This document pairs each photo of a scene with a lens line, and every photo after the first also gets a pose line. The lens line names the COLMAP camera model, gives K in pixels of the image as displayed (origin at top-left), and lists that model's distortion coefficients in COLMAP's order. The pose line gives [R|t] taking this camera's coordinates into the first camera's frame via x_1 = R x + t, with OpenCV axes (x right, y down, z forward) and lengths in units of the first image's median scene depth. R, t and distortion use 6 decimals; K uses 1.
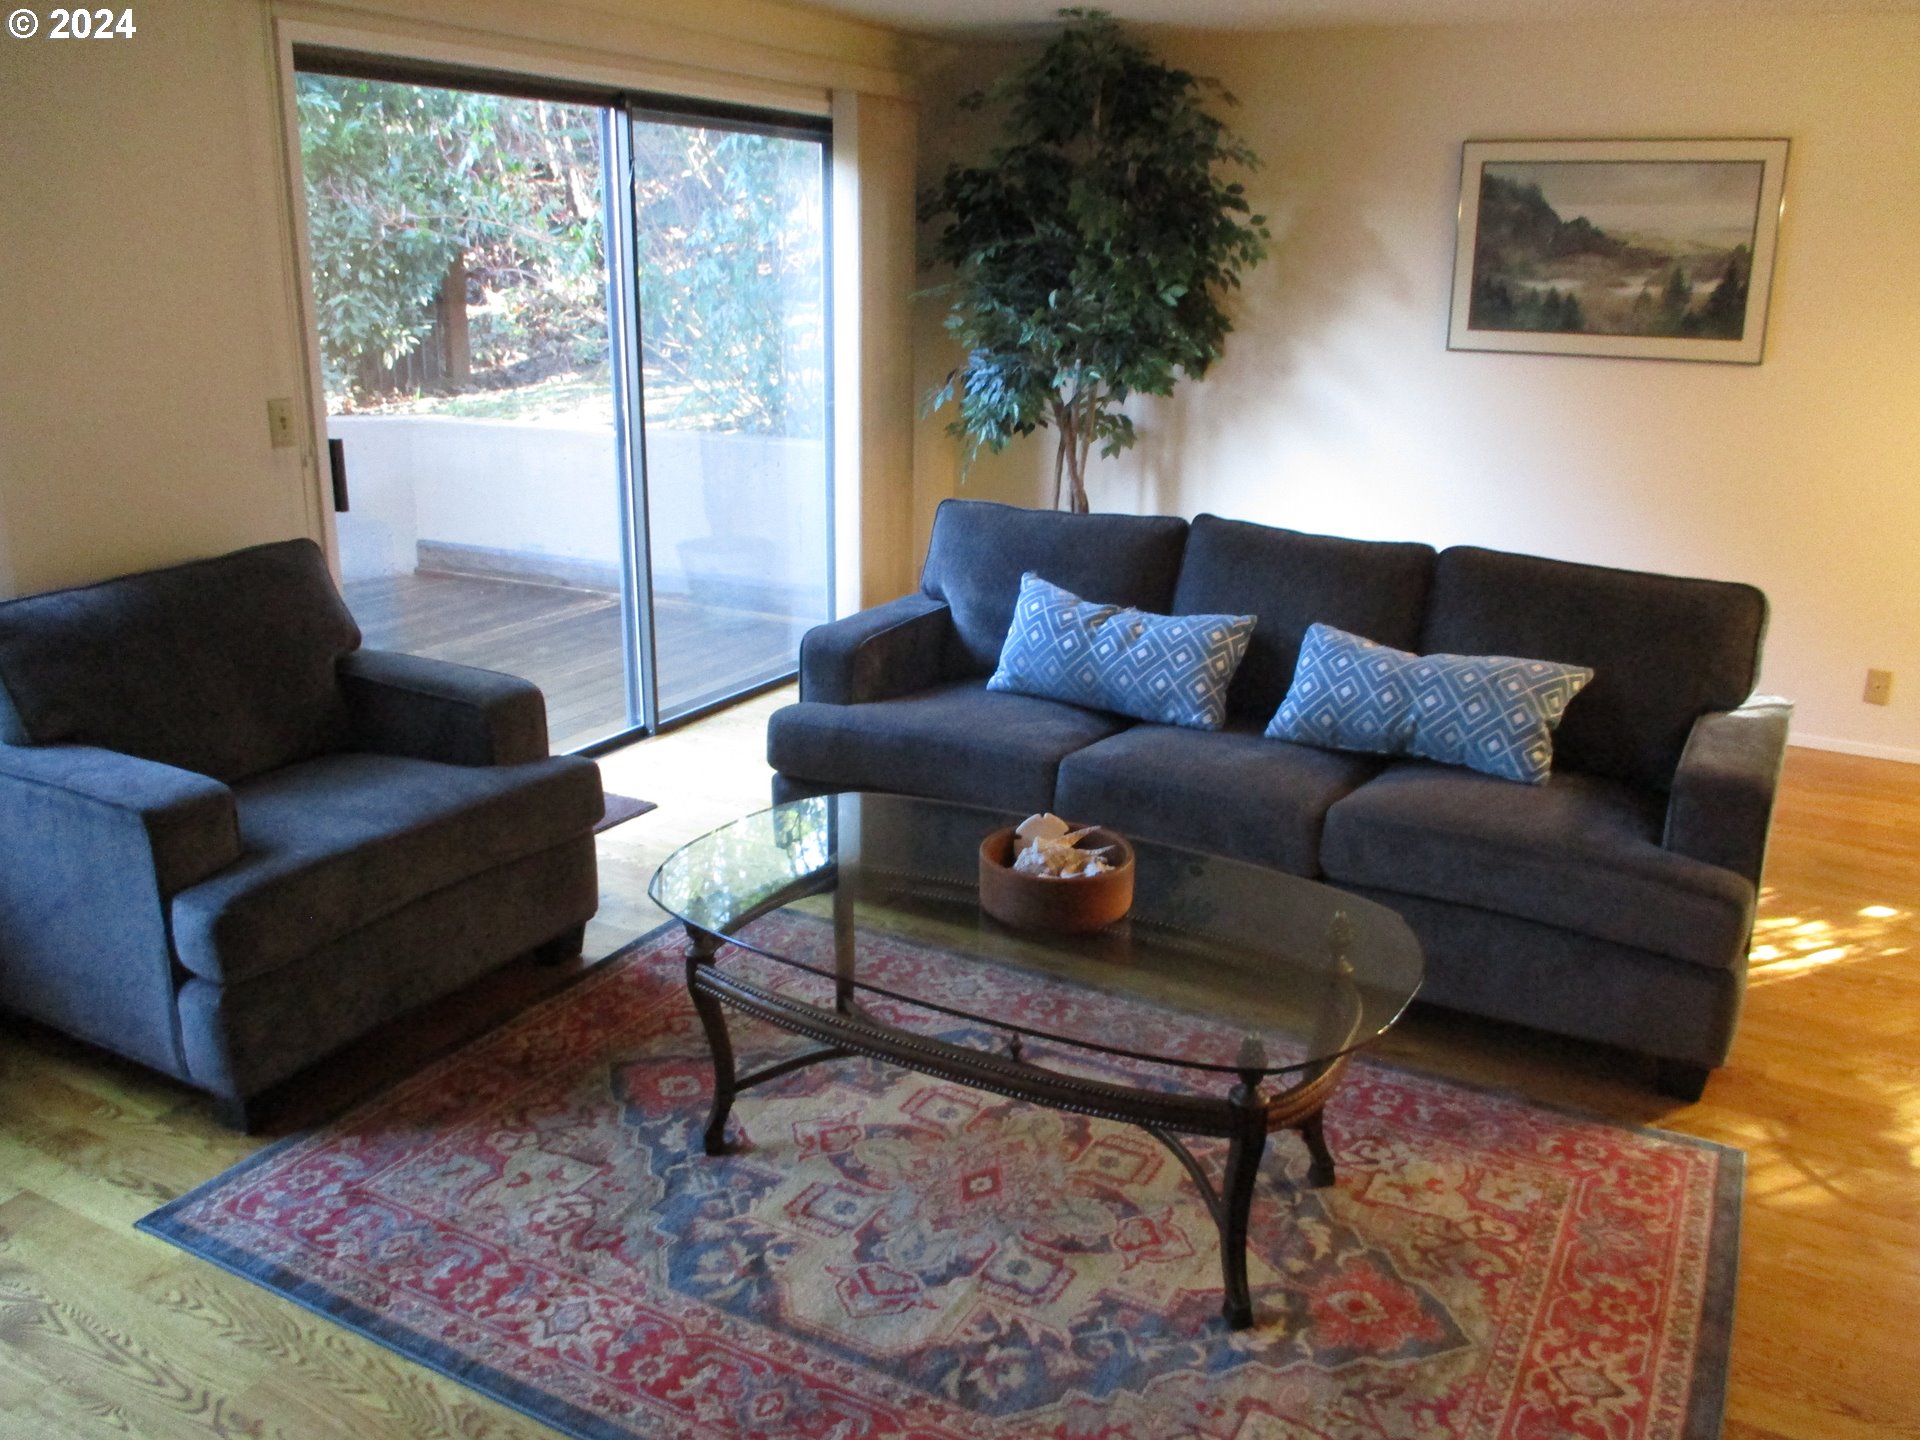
lens RADIAL K [[1577.9, 0, 952.7], [0, 1577.9, 723.8], [0, 0, 1]] dist [-0.052862, 0.018843]
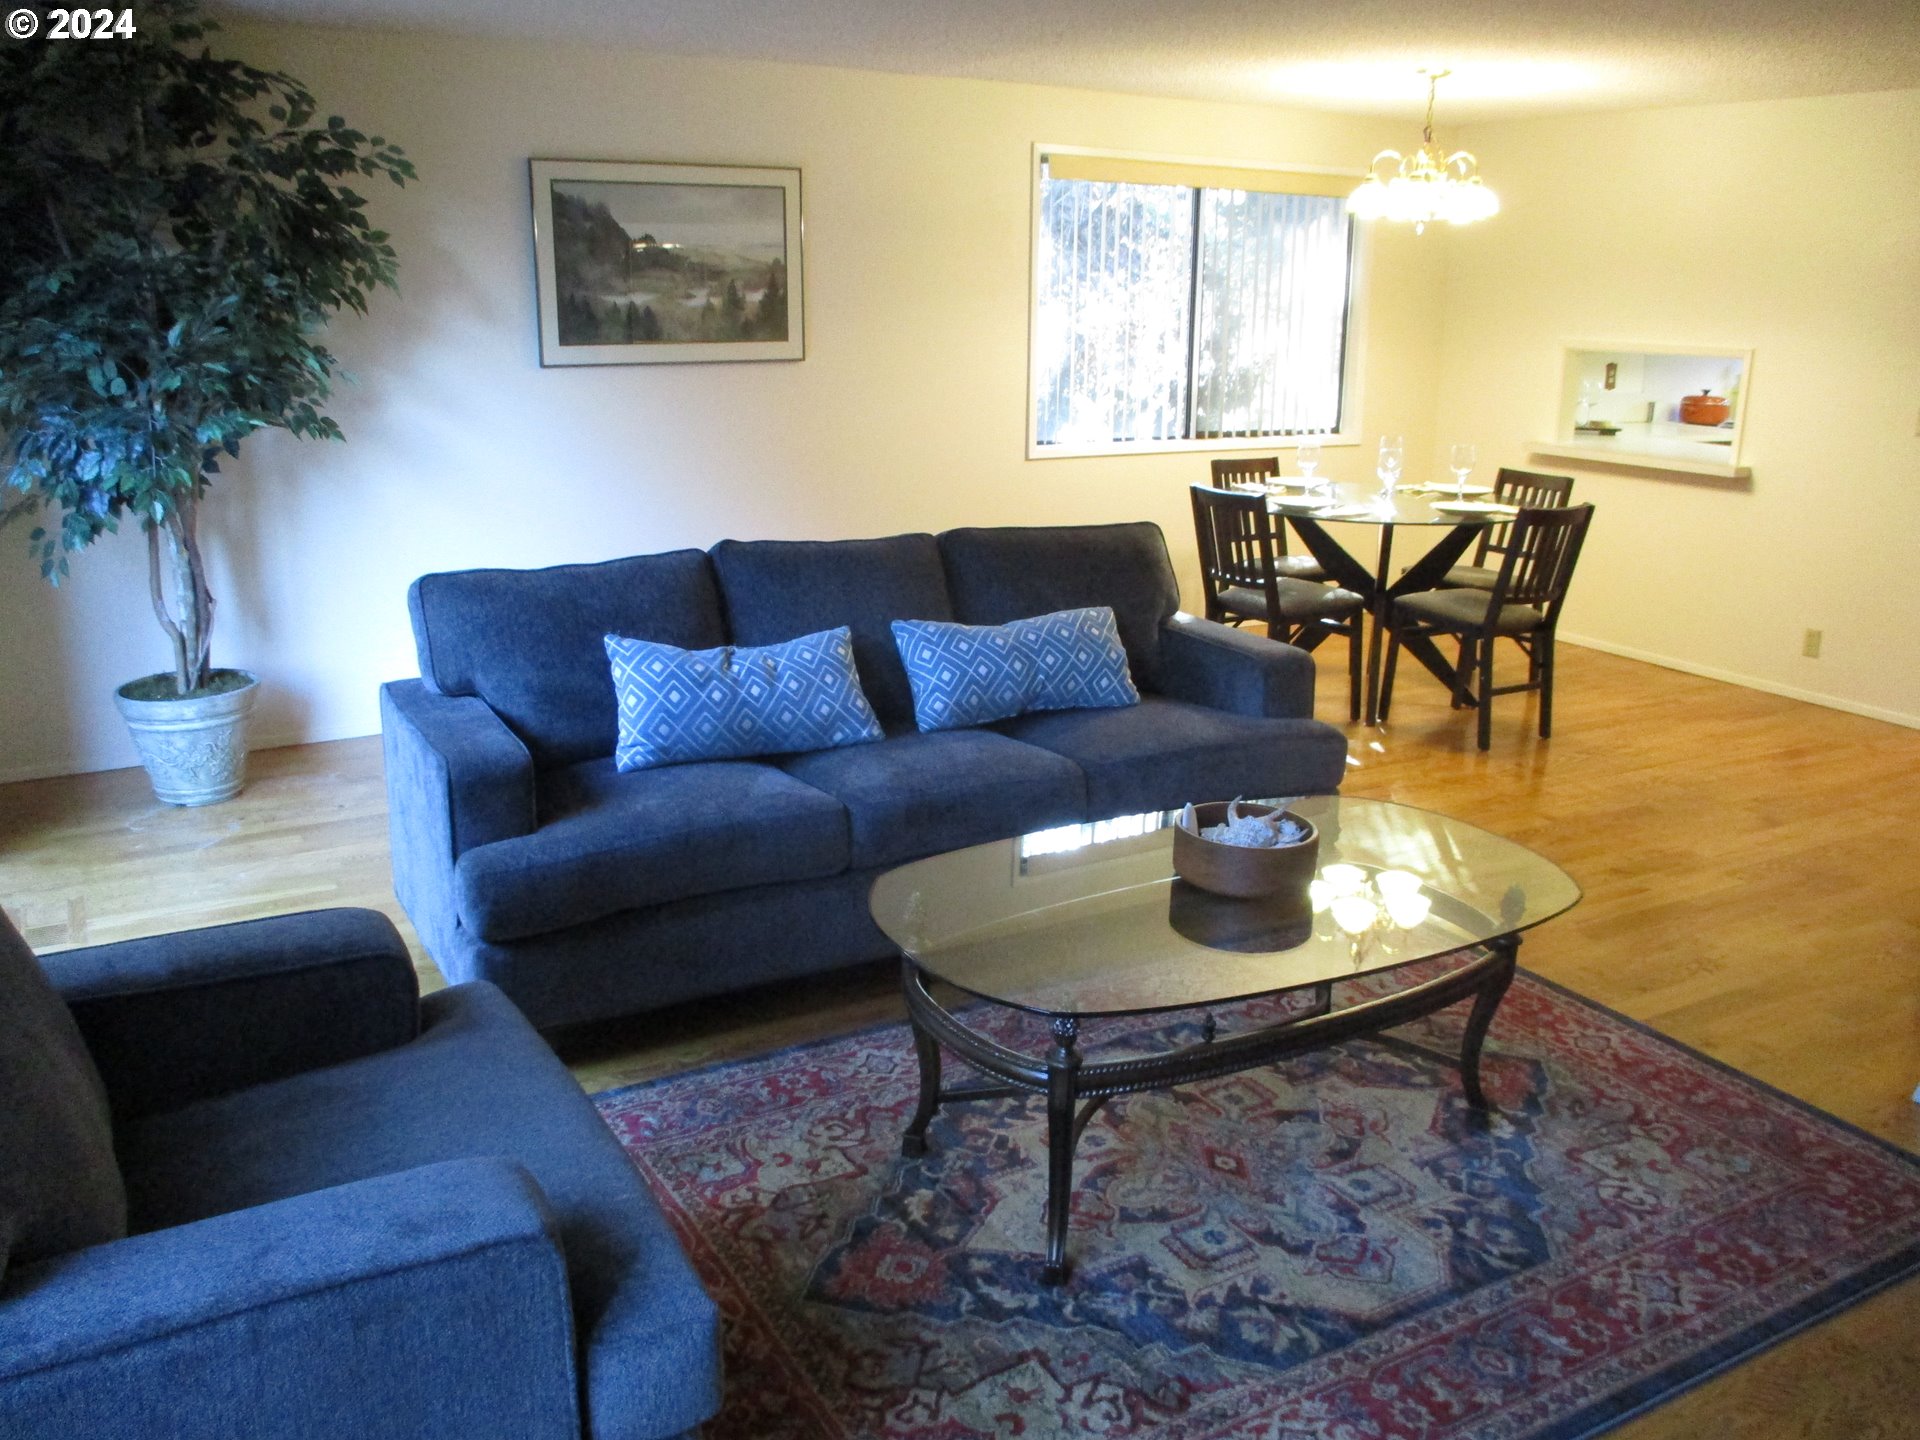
lens RADIAL K [[1577.9, 0, 954.9], [0, 1577.9, 726.4], [0, 0, 1]] dist [-0.052862, 0.018843]
pose [[0.526647, -0.240162, 0.815454, -0.546786], [0.246538, 0.961186, 0.123859, -0.101518], [-0.813549, 0.135811, 0.565415, 0.329224]]
